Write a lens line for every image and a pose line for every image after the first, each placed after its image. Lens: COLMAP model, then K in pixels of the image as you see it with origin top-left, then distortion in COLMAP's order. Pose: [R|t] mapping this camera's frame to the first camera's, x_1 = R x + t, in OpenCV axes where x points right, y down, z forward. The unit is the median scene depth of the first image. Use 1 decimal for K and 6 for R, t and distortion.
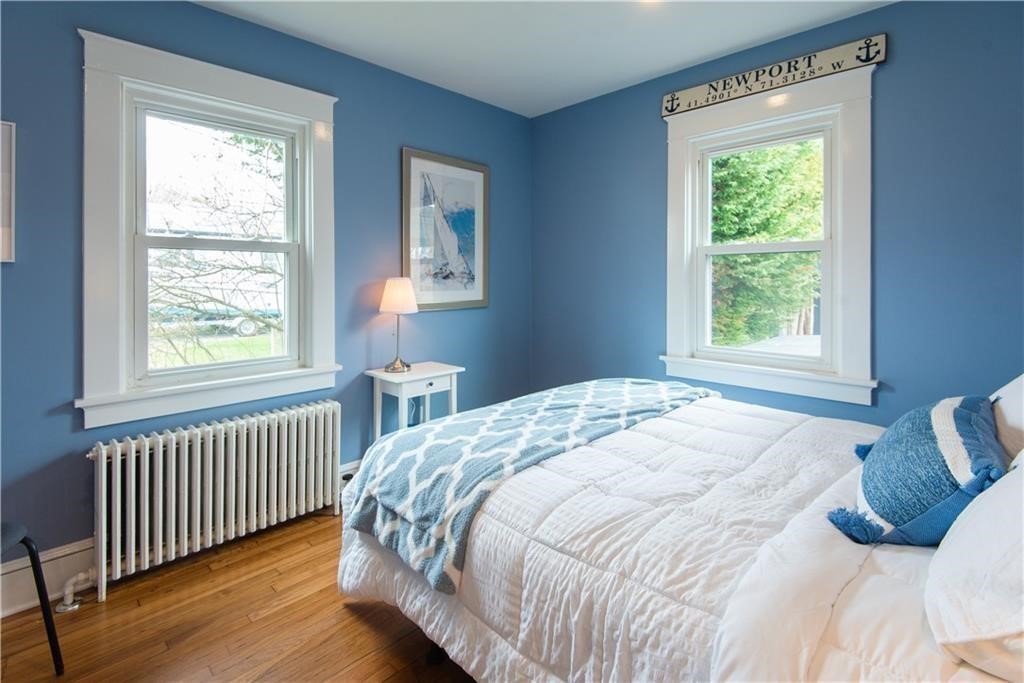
lens RADIAL K [[498.8, 0, 493.5], [0, 498.8, 281.3], [0, 0, 1]] dist [0.026403, -0.013113]
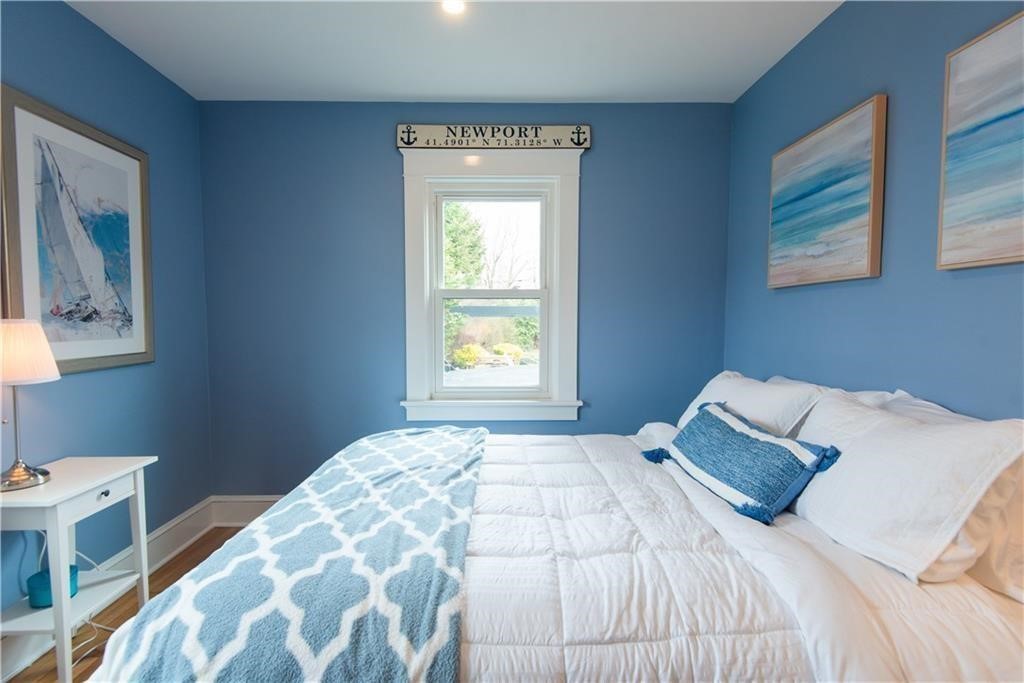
lens RADIAL K [[498.8, 0, 504.5], [0, 498.8, 342.9], [0, 0, 1]] dist [0.026403, -0.013113]
pose [[0.680461, -0.033733, 0.732007, -0.250596], [0.003829, 0.999090, 0.042481, -0.003246], [-0.732774, -0.026104, 0.679971, 0.236889]]
